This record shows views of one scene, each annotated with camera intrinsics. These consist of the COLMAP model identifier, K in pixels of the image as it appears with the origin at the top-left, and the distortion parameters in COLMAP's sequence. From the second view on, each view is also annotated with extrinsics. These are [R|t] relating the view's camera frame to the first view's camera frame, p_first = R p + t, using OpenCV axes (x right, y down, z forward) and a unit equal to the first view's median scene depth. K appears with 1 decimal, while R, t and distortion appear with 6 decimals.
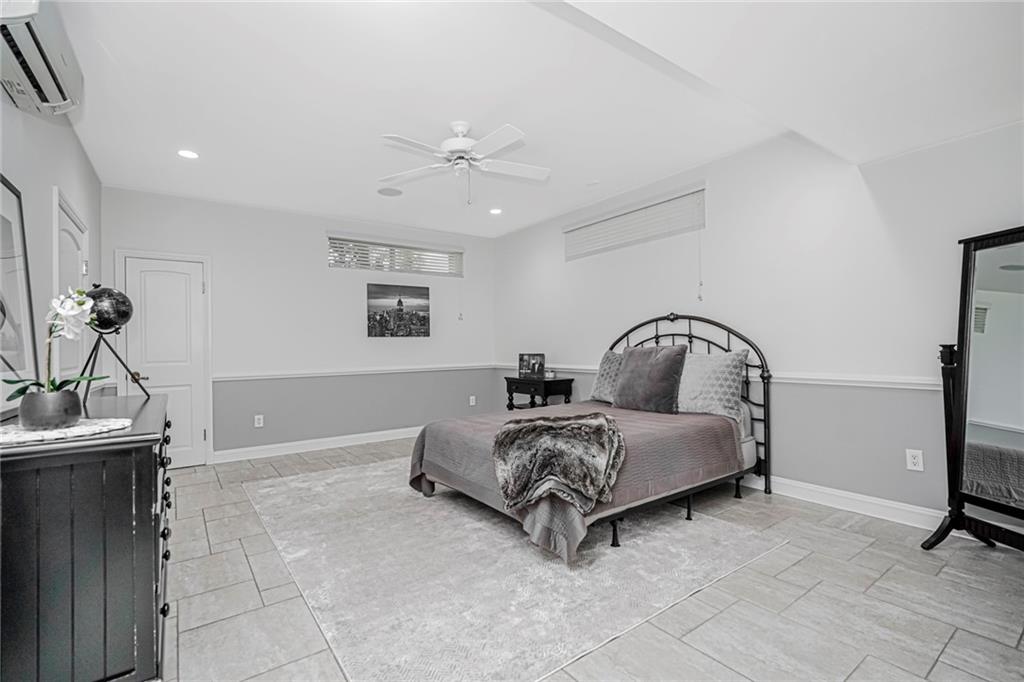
lens RADIAL K [[464.3, 0, 512.6], [0, 464.3, 339.4], [0, 0, 1]] dist [-0.015548, 0.008555]
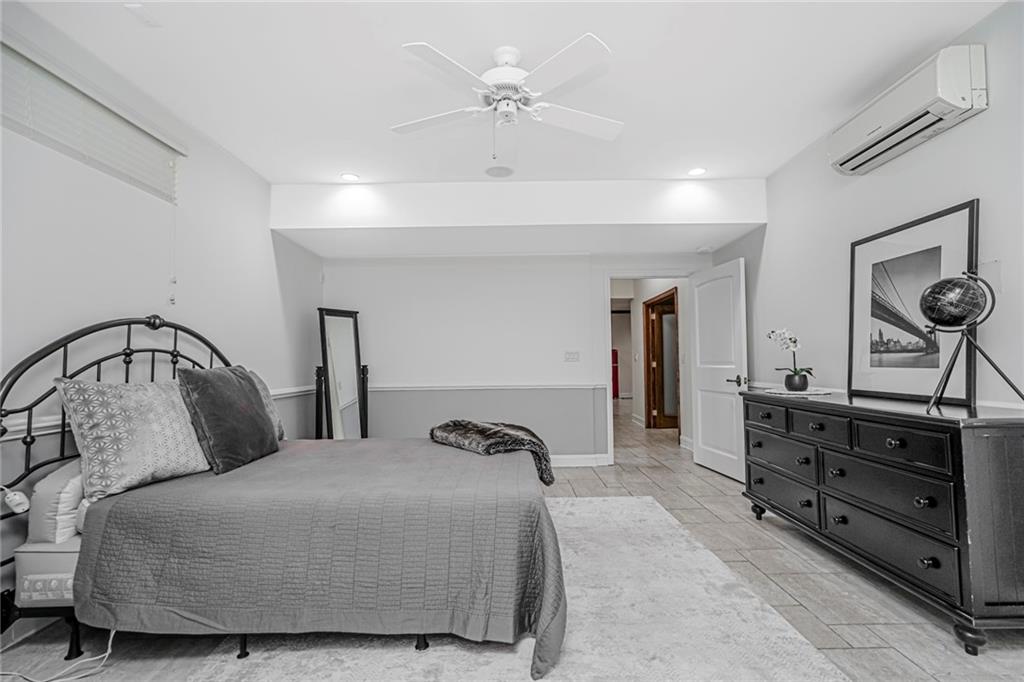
lens RADIAL K [[464.3, 0, 512.6], [0, 464.3, 339.4], [0, 0, 1]] dist [-0.015548, 0.008555]
pose [[-0.809682, 0.054028, 0.584377, -0.401300], [0.017046, 0.997498, -0.068605, 0.025879], [-0.586621, -0.045587, -0.808577, 1.220846]]
